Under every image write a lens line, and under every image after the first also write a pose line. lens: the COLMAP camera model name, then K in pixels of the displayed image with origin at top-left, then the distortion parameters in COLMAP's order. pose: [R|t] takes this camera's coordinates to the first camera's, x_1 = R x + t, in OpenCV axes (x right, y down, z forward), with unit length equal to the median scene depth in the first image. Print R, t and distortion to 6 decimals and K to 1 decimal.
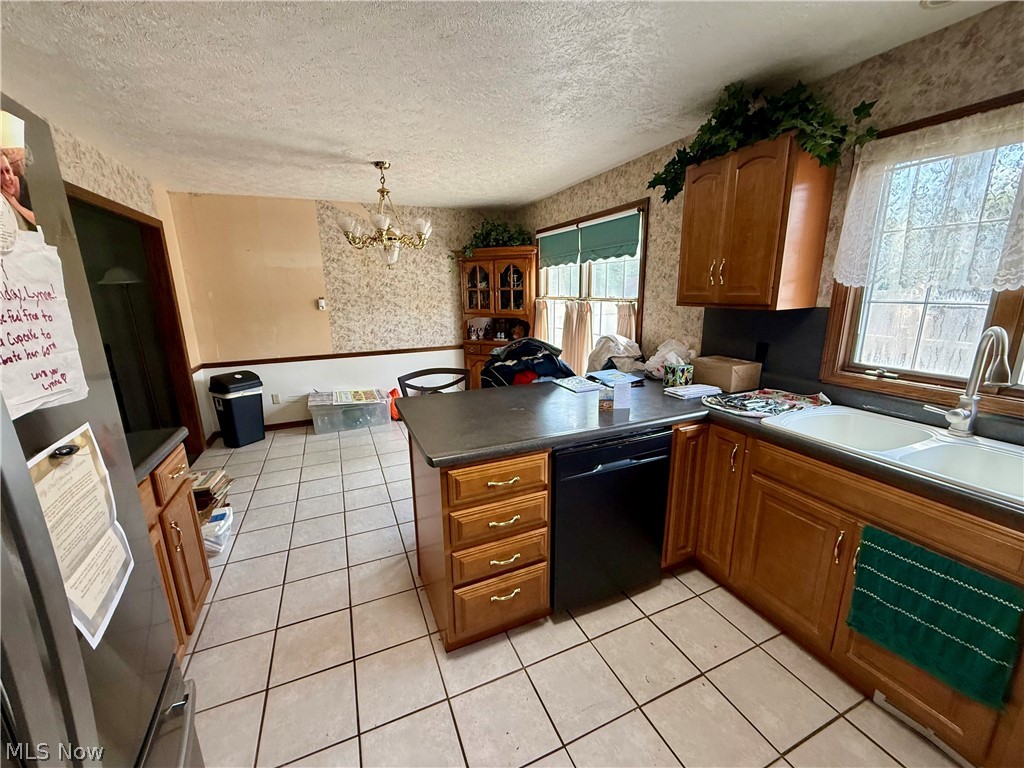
lens RADIAL K [[406.0, 0, 508.4], [0, 406.0, 384.2], [0, 0, 1]] dist [-0.000712, -0.000092]
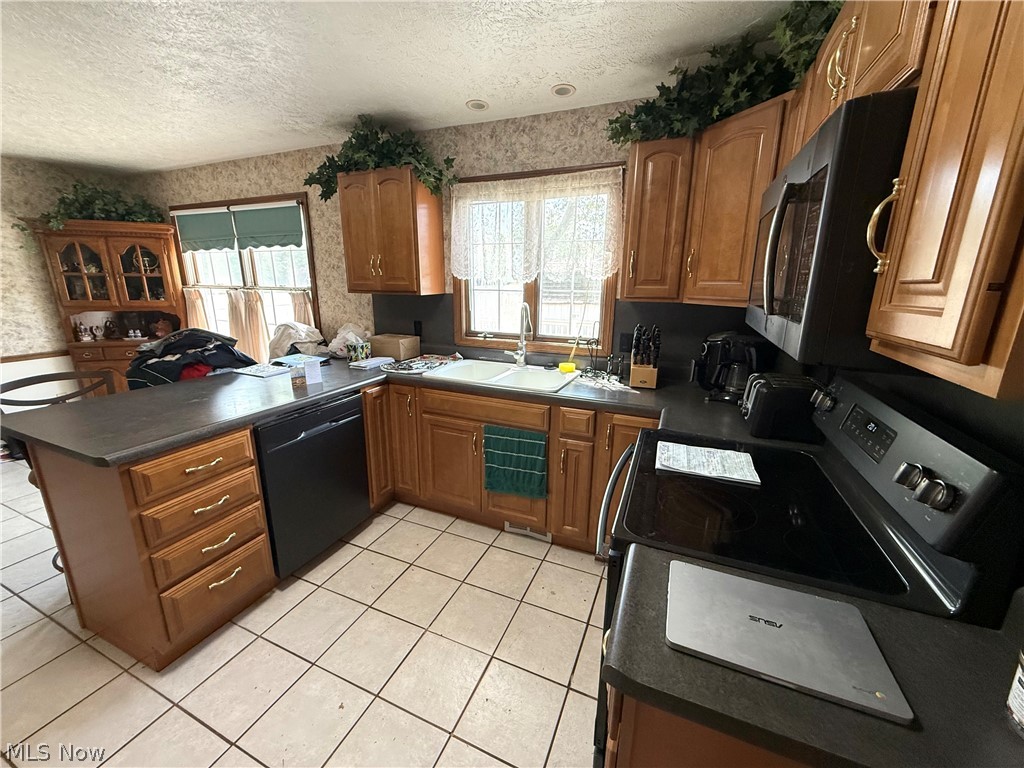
lens RADIAL K [[406.0, 0, 510.0], [0, 406.0, 383.3], [0, 0, 1]] dist [-0.000712, -0.000092]
pose [[0.727192, -0.146135, 0.670698, -0.085765], [0.136505, 0.988348, 0.067342, 0.061742], [-0.672724, 0.042583, 0.738667, -0.206610]]
